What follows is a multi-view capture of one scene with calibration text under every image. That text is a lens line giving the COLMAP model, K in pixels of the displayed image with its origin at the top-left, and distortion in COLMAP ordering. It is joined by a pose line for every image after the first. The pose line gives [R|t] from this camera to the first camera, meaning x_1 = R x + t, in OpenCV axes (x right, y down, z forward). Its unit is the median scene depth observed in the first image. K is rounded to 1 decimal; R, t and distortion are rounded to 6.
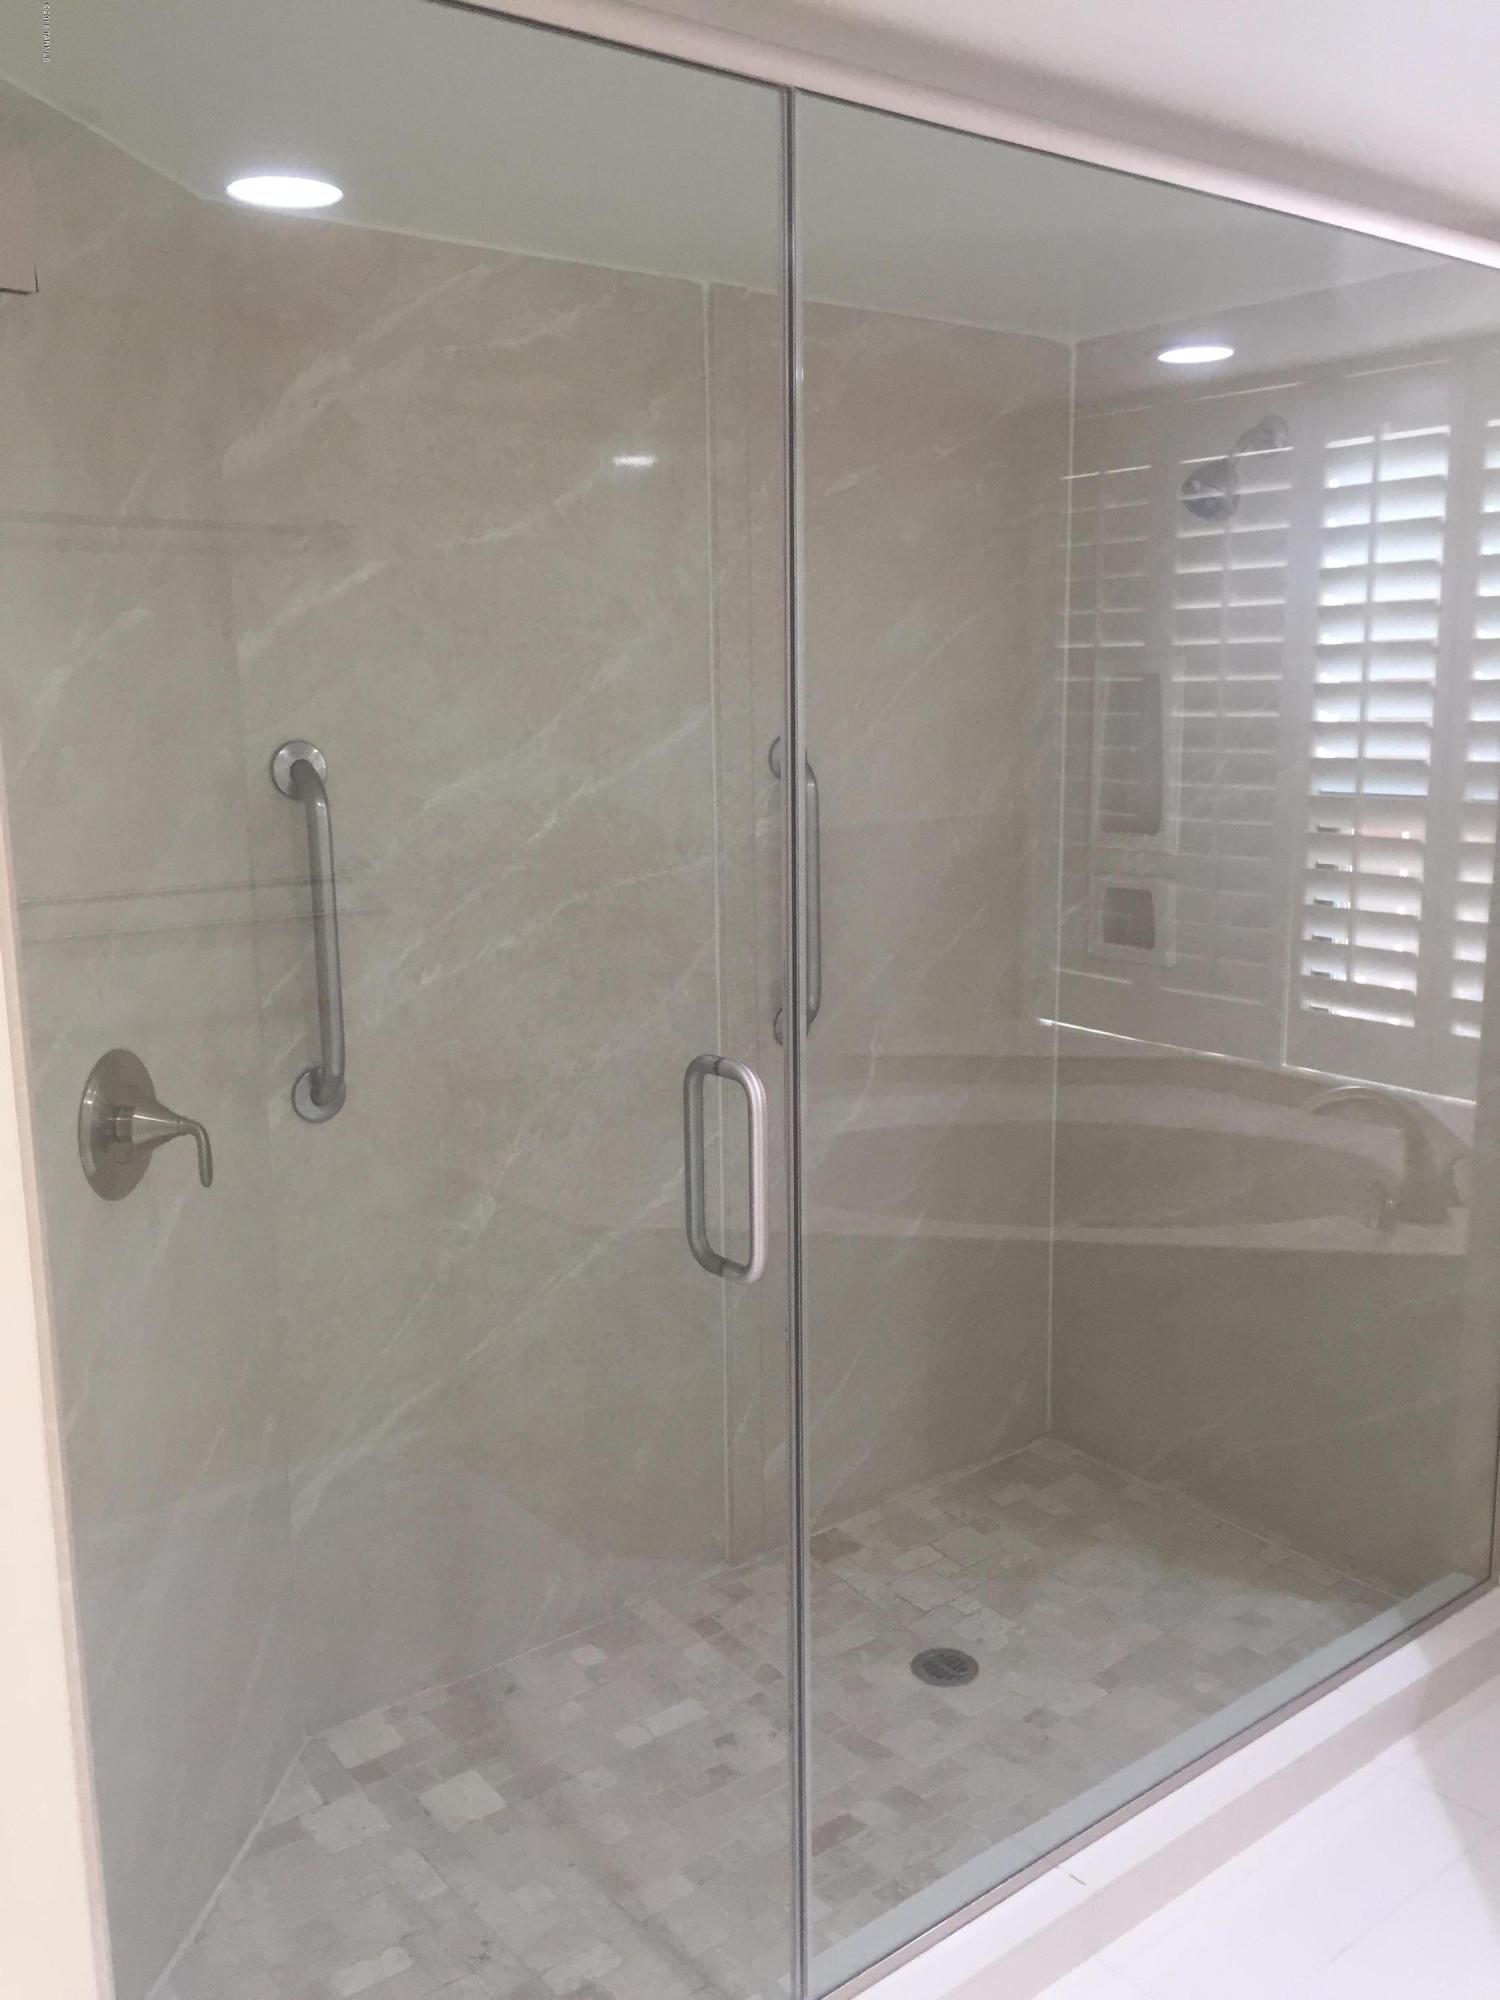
lens RADIAL K [[1713.8, 0, 750.0], [0, 1713.8, 1000.0], [0, 0, 1]] dist [0.022256, 0.005661]
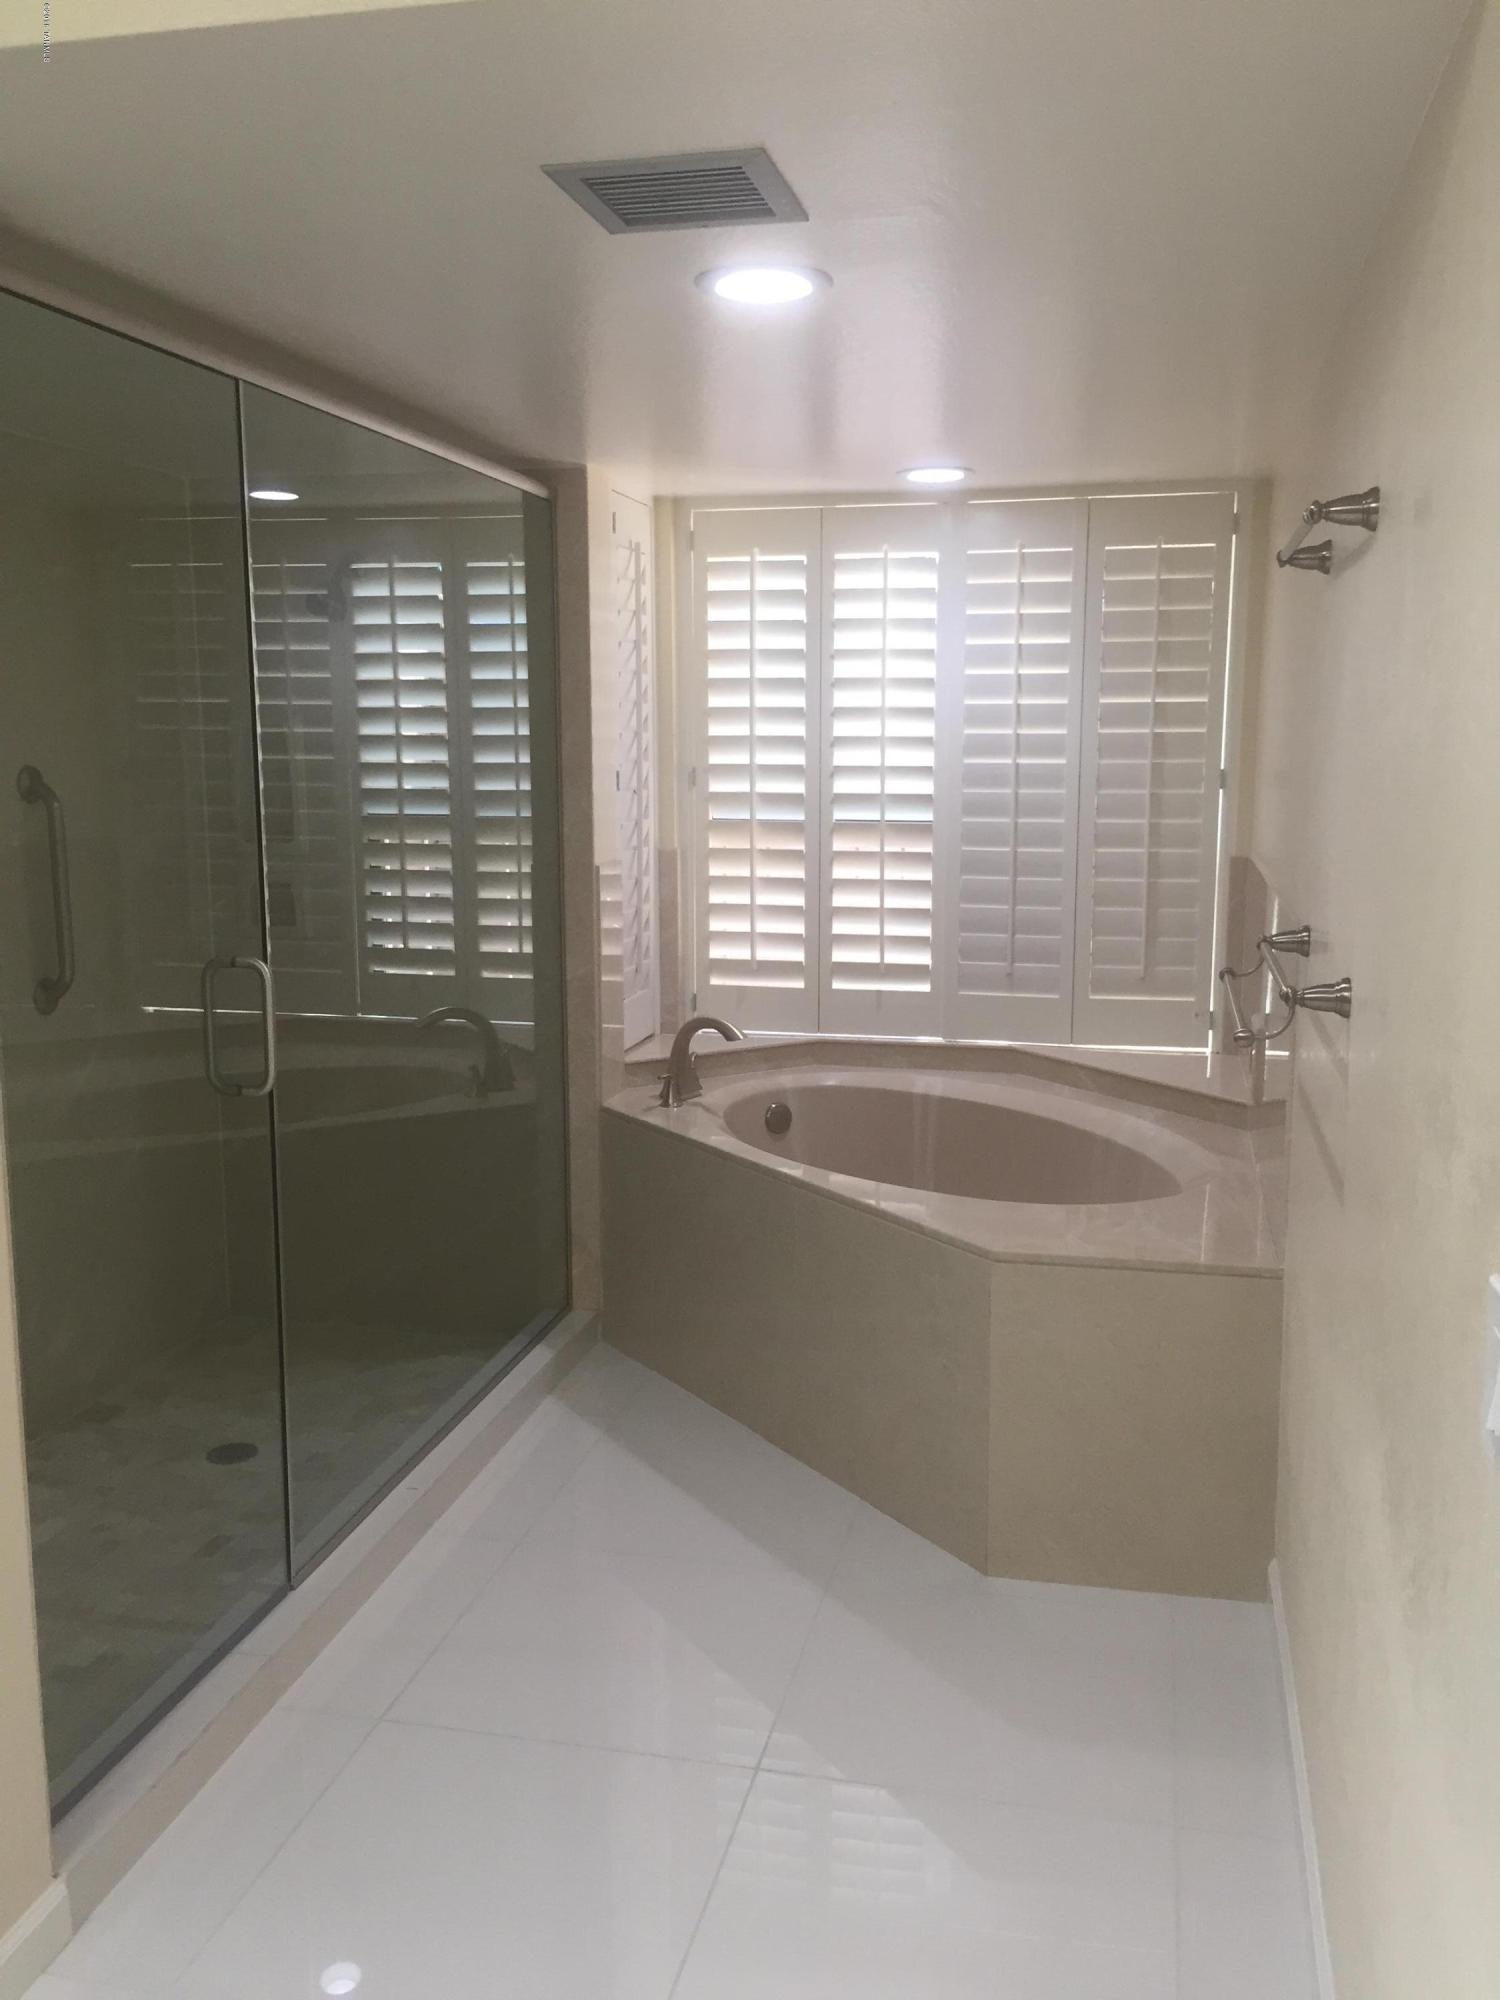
lens RADIAL K [[1713.8, 0, 750.0], [0, 1713.8, 1000.0], [0, 0, 1]] dist [0.022256, 0.005661]
pose [[0.777600, -0.077906, 0.623914, -0.328329], [0.095420, 0.995423, 0.005370, 0.054094], [-0.621476, 0.055358, 0.781475, -0.282885]]
